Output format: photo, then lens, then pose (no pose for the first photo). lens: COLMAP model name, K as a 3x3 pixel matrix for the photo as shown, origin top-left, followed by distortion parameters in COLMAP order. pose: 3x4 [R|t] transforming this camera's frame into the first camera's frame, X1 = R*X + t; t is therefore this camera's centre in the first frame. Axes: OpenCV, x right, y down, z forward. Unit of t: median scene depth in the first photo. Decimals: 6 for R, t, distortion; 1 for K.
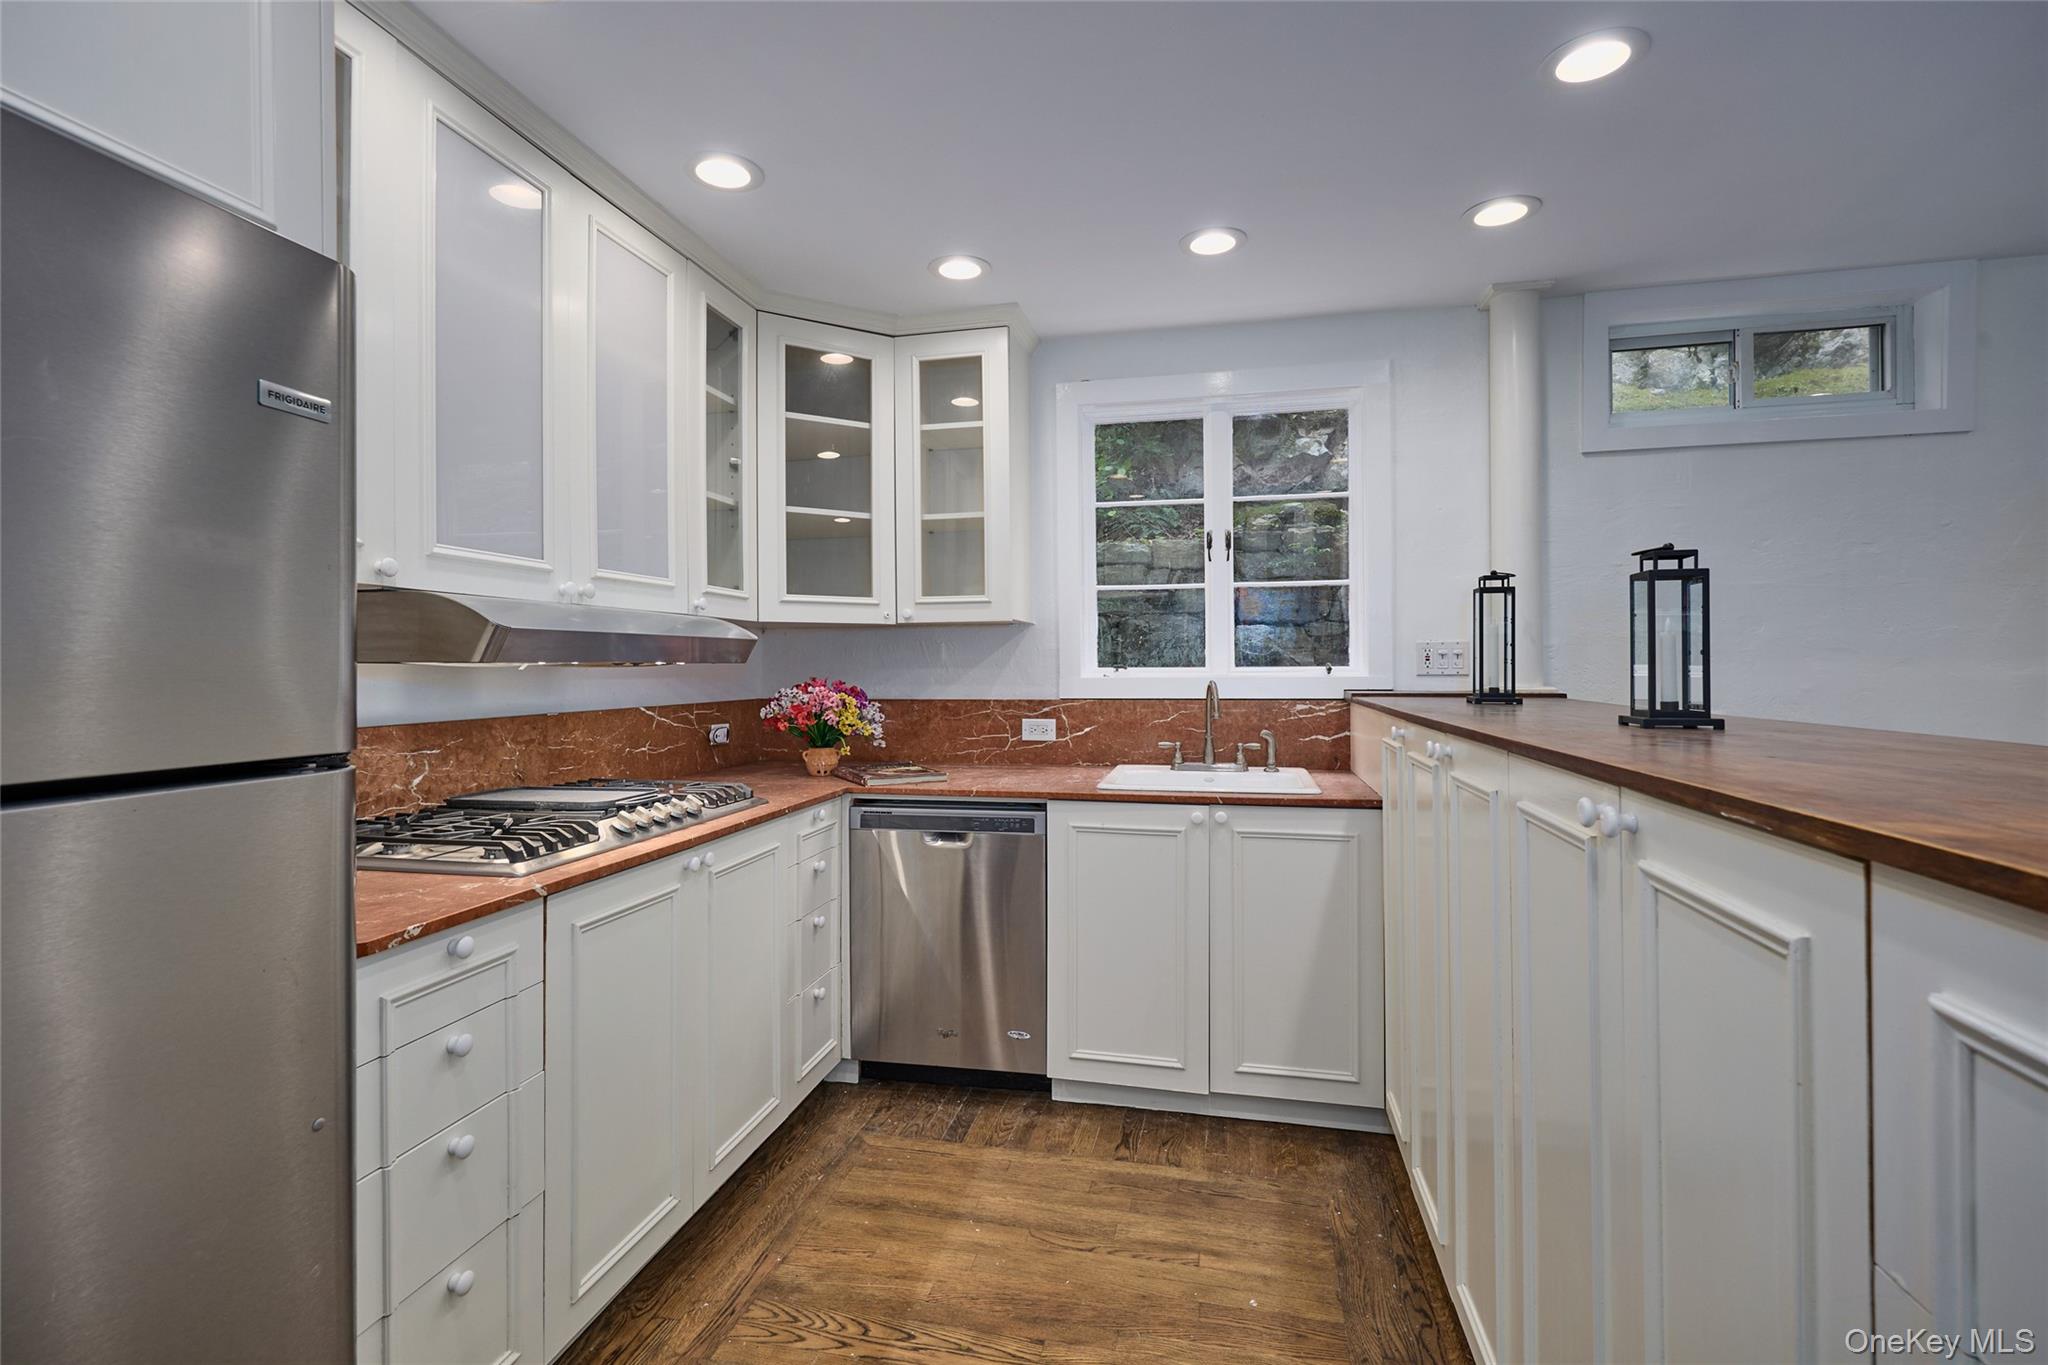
lens RADIAL K [[925.5, 0, 1023.4], [0, 925.5, 671.4], [0, 0, 1]] dist [0.003901, 0.000908]
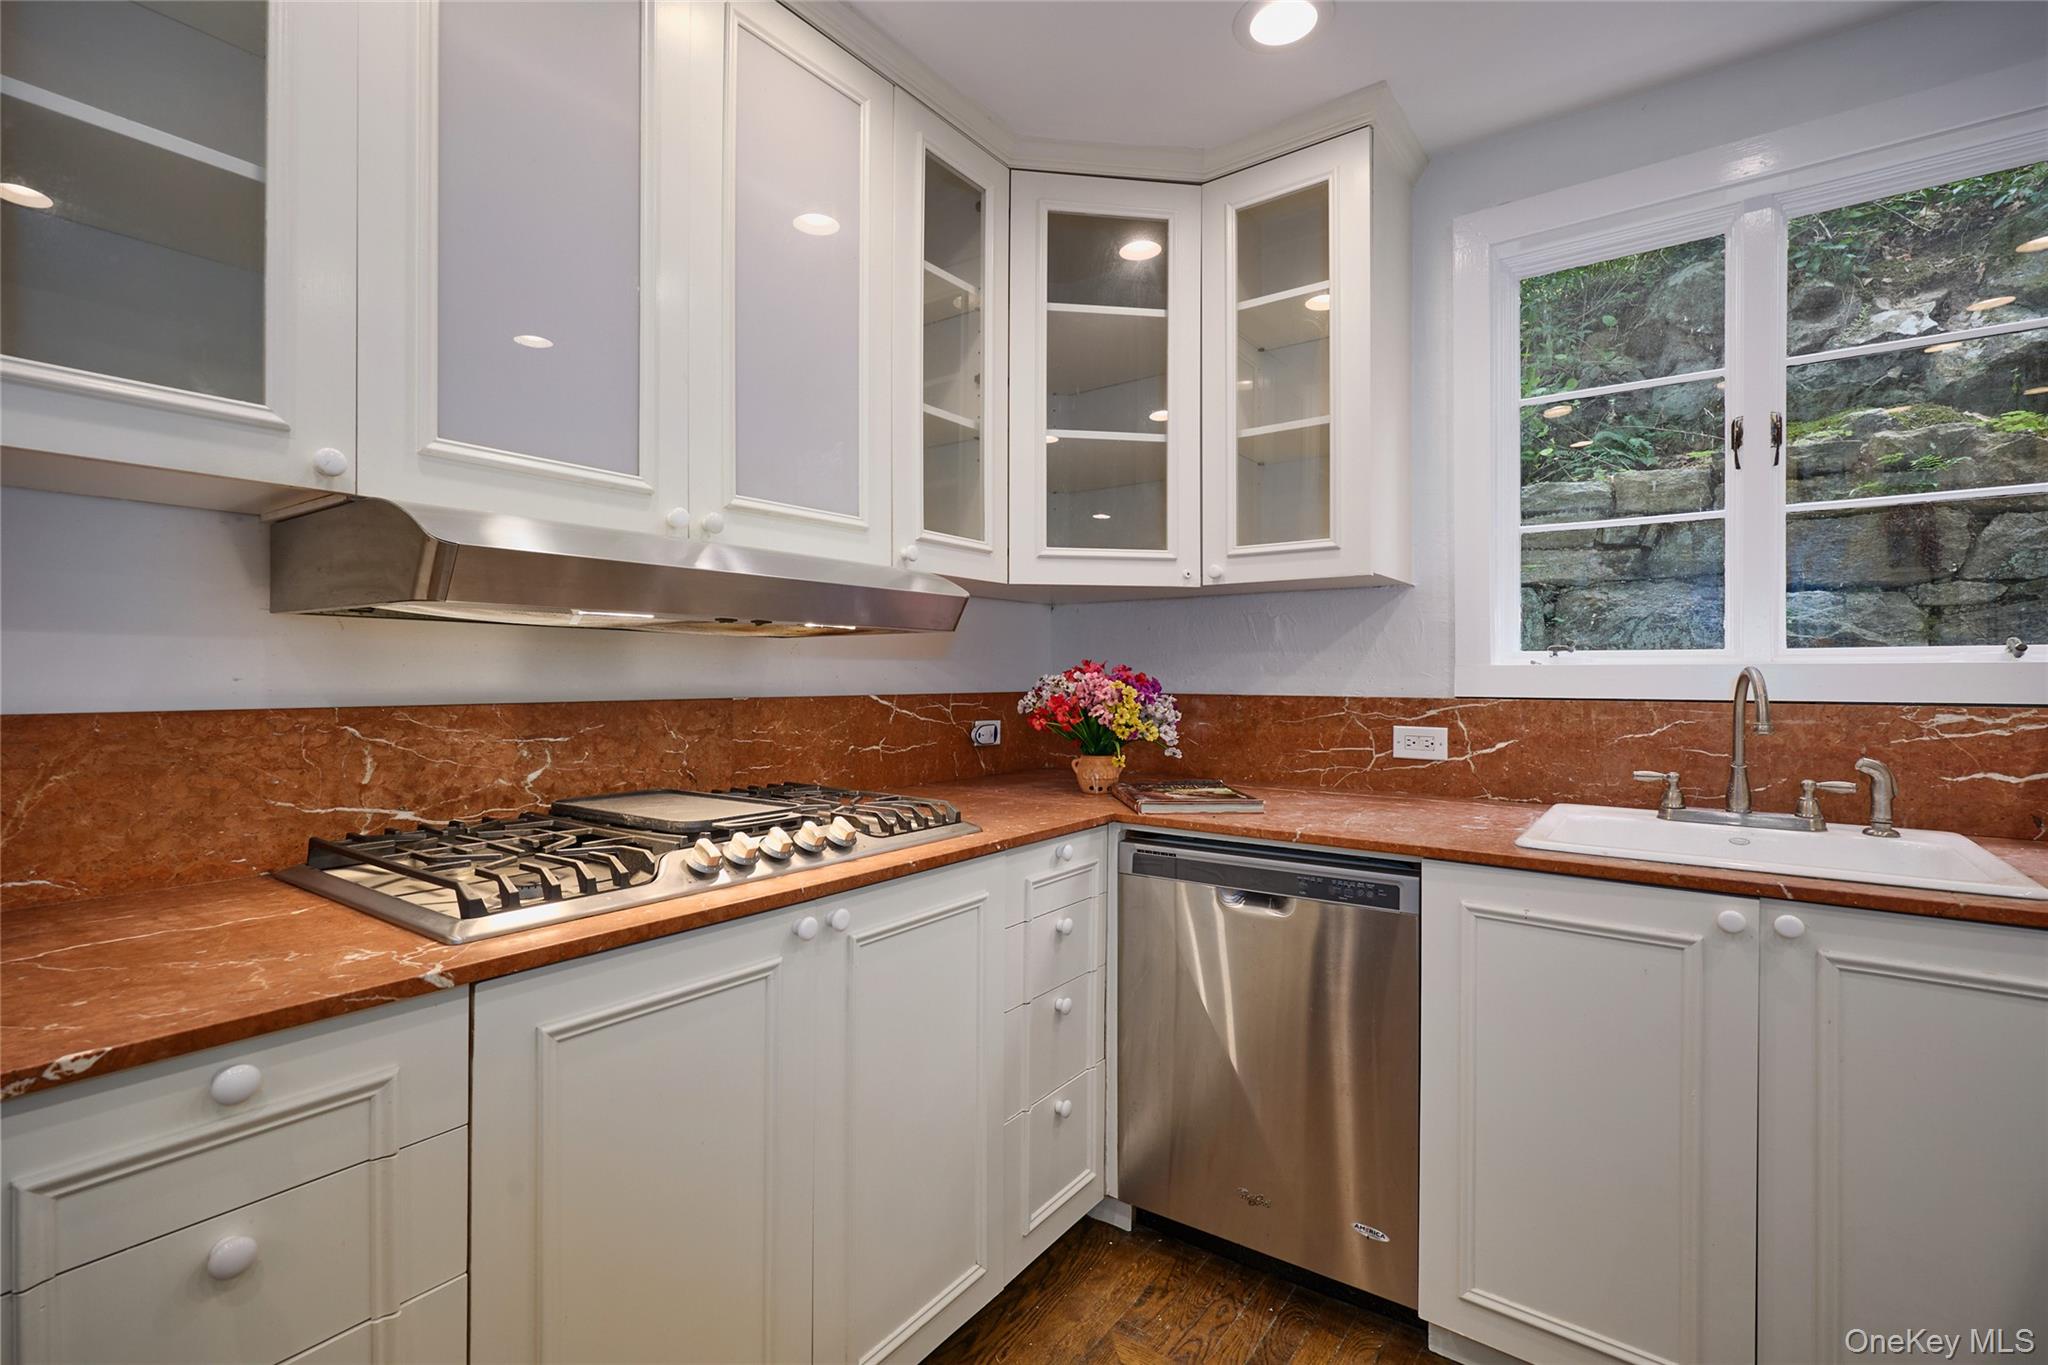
lens RADIAL K [[925.5, 0, 1021.3], [0, 925.5, 675.6], [0, 0, 1]] dist [0.003901, 0.000908]
pose [[0.914034, 0.008458, -0.405549, 0.029012], [-0.009690, 0.999953, -0.000987, 0.021386], [0.405522, 0.004832, 0.914073, 0.322298]]
